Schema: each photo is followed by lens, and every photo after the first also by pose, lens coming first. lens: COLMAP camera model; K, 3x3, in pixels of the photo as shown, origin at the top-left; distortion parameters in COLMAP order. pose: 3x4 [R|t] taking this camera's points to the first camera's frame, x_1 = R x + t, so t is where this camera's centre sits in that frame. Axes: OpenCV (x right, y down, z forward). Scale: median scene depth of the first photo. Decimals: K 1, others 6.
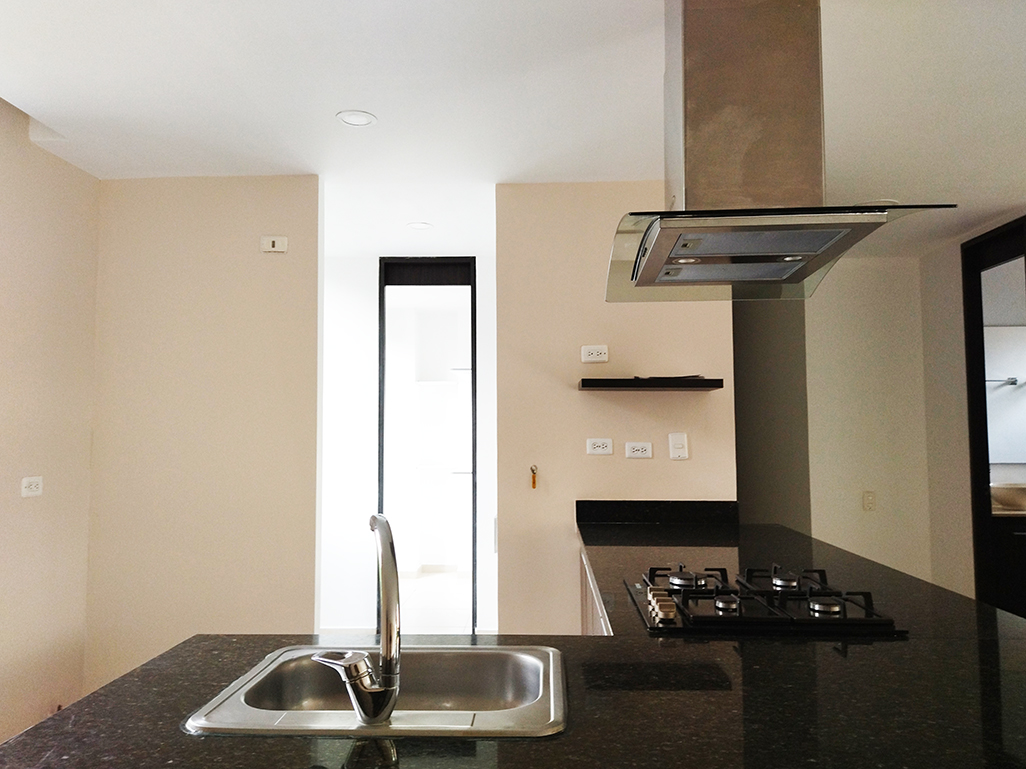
lens RADIAL K [[783.4, 0, 516.3], [0, 783.4, 389.8], [0, 0, 1]] dist [0.052372, -0.039215]
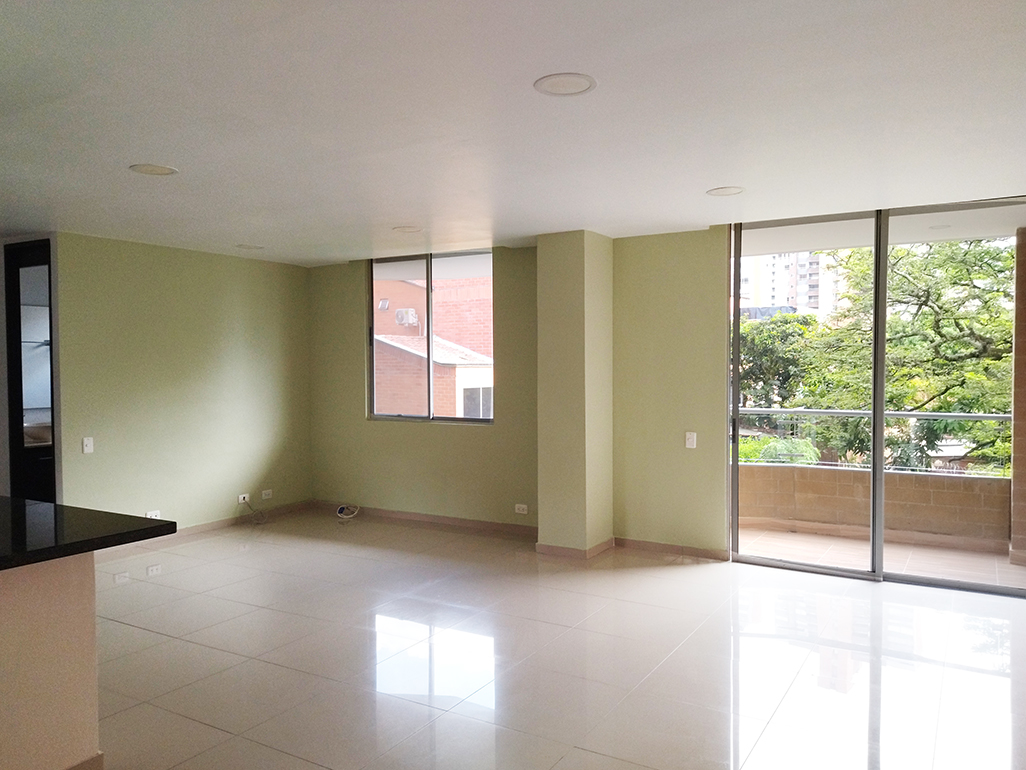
lens RADIAL K [[783.4, 0, 505.5], [0, 783.4, 388.2], [0, 0, 1]] dist [0.052372, -0.039215]
pose [[0.469971, -0.022592, 0.882393, -0.293648], [-0.050004, 0.997386, 0.052169, -0.076927], [-0.881264, -0.068641, 0.467613, -0.492028]]
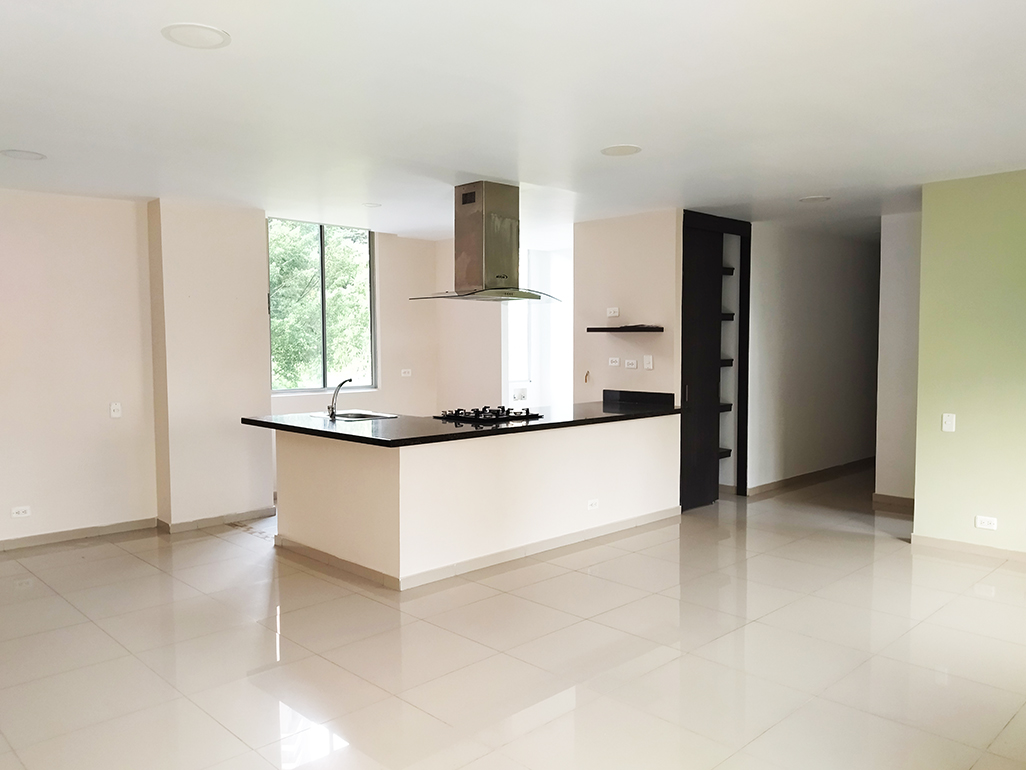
lens RADIAL K [[783.4, 0, 511.2], [0, 783.4, 385.1], [0, 0, 1]] dist [0.052372, -0.039215]
pose [[0.726117, 0.041023, -0.686346, 1.220362], [0.041583, 0.993771, 0.103391, -0.076913], [0.686312, -0.103614, 0.719888, -0.530598]]
